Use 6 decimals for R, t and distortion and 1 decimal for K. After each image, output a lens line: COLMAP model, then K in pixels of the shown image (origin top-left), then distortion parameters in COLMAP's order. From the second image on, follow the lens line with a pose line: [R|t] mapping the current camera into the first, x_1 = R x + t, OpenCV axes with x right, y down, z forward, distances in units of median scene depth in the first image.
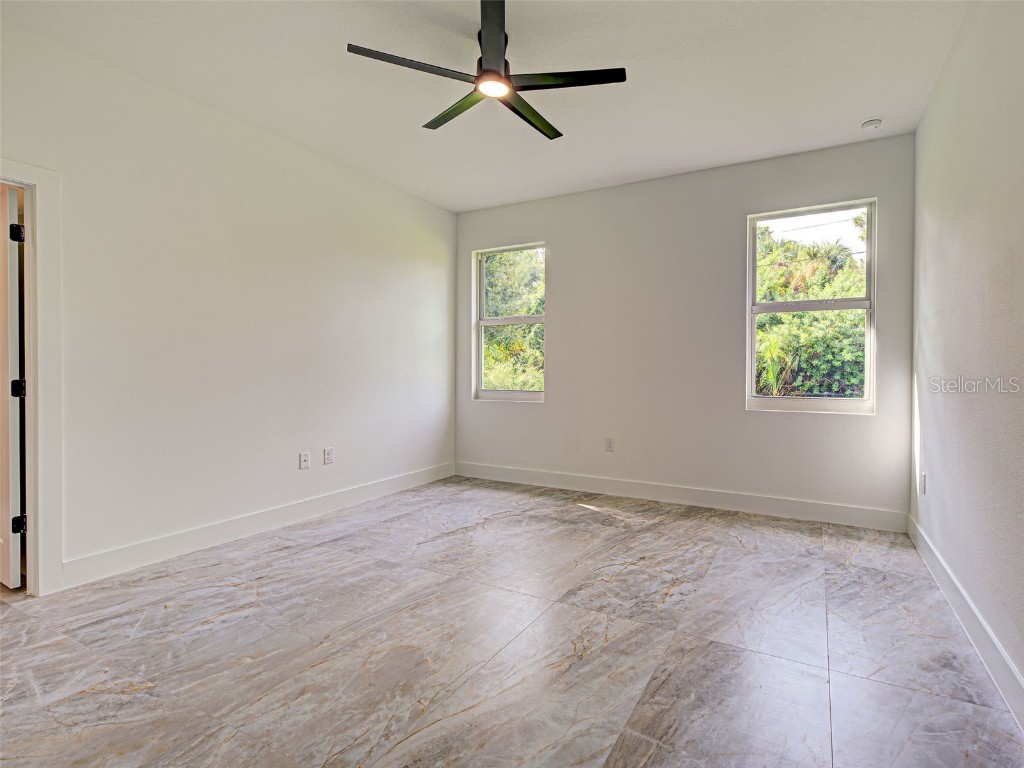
lens RADIAL K [[489.3, 0, 577.7], [0, 489.3, 379.9], [0, 0, 1]] dist [0.003429, 0.000028]
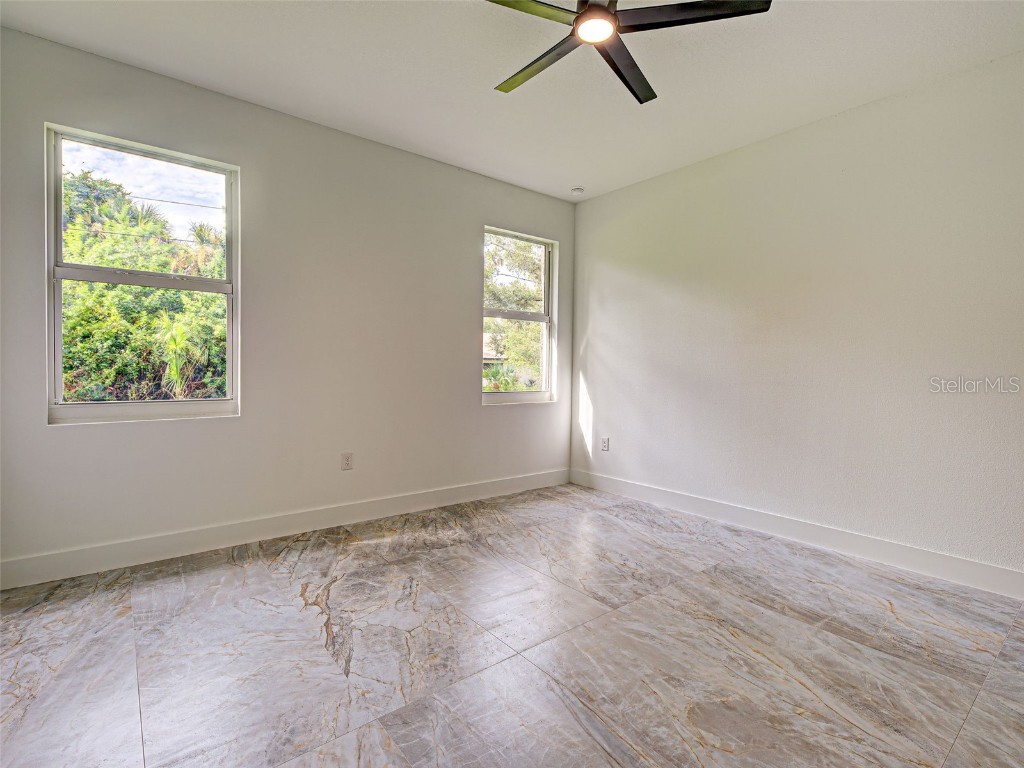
lens RADIAL K [[496.9, 0, 516.1], [0, 496.9, 380.7], [0, 0, 1]] dist [0.005479, -0.000437]
pose [[0.421338, -0.021669, 0.906645, -0.778813], [0.010626, 0.999764, 0.018957, -0.014453], [-0.906841, 0.001647, 0.421469, 0.590827]]
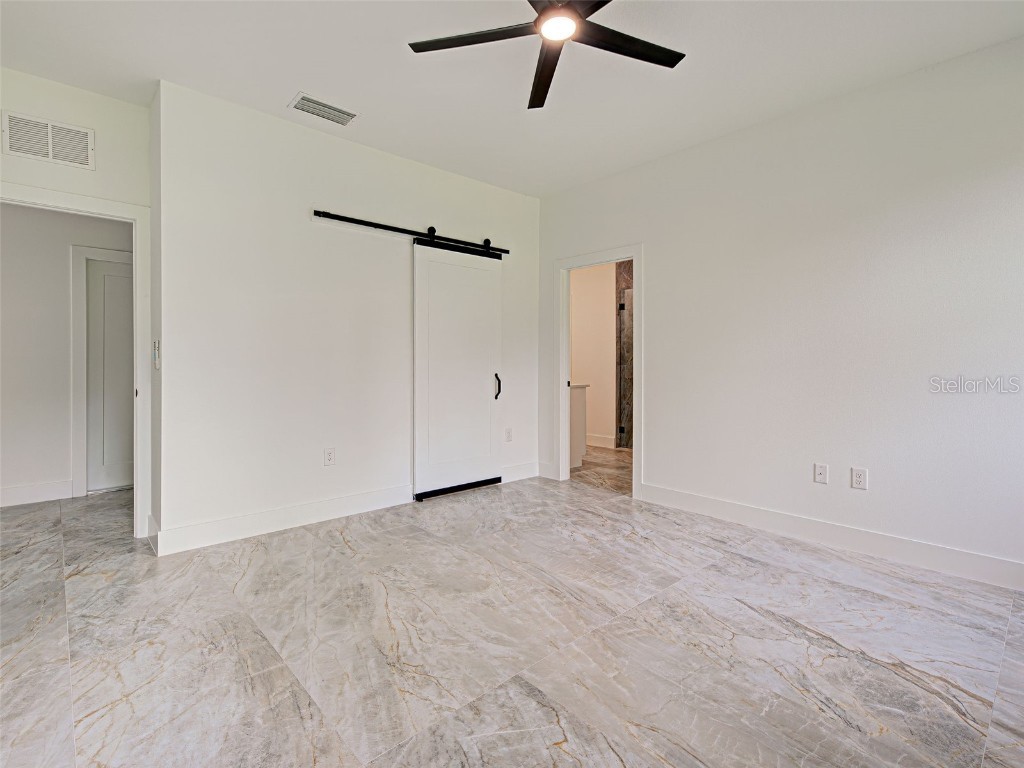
lens RADIAL K [[496.9, 0, 516.1], [0, 496.9, 380.7], [0, 0, 1]] dist [0.005479, -0.000437]
pose [[-0.362589, 0.028563, -0.931511, 0.499541], [-0.027776, 0.998755, 0.041436, -0.017090], [0.931535, 0.040898, -0.361344, 0.969671]]
